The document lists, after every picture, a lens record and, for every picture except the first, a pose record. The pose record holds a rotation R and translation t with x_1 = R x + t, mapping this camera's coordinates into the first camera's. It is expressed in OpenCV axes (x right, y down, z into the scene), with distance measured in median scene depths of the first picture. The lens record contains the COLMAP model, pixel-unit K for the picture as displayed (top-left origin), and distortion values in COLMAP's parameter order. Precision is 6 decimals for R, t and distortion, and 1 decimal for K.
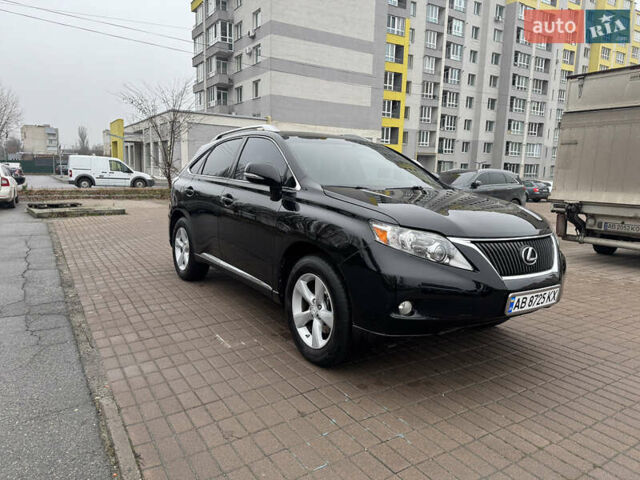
lens RADIAL K [[447.3, 0, 322.3], [0, 447.3, 240.7], [0, 0, 1]] dist [0.054220, -0.064570]
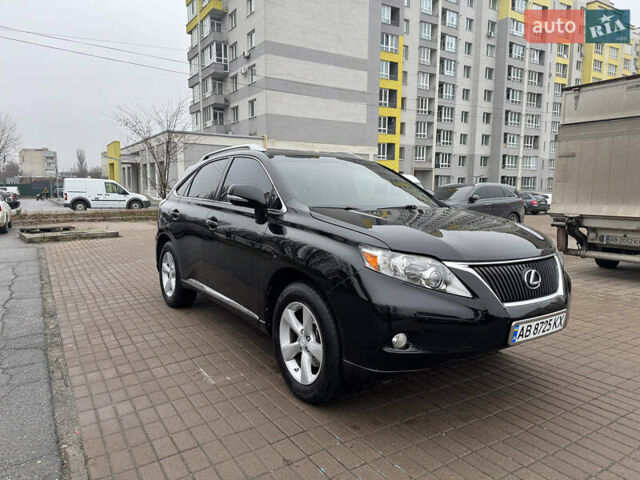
lens RADIAL K [[447.3, 0, 322.7], [0, 447.3, 244.5], [0, 0, 1]] dist [0.054220, -0.064570]
pose [[0.999748, -0.022335, 0.002042, 0.010135], [0.022384, 0.999350, -0.028264, -0.007324], [-0.001409, 0.028302, 0.999598, 0.025973]]
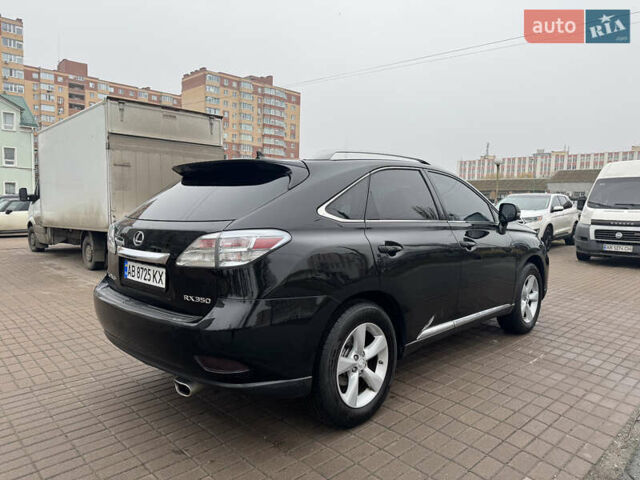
lens RADIAL K [[447.3, 0, 318.4], [0, 447.3, 250.6], [0, 0, 1]] dist [0.054220, -0.064570]
pose [[-0.190228, -0.135332, 0.972367, -0.534523], [0.118423, 0.980058, 0.159570, -0.134919], [-0.974571, 0.145505, -0.170408, 0.757944]]
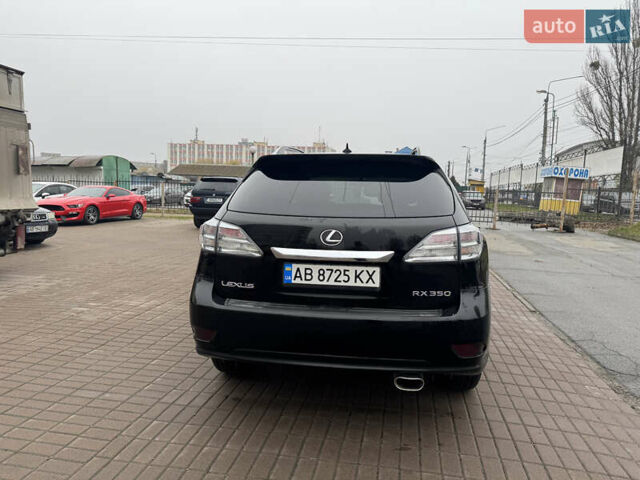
lens RADIAL K [[447.3, 0, 323.0], [0, 447.3, 245.7], [0, 0, 1]] dist [0.054220, -0.064570]
pose [[-0.735303, -0.129750, 0.665203, -0.378555], [0.045062, 0.969972, 0.239007, -0.173155], [-0.676239, 0.205717, -0.707376, 1.049928]]
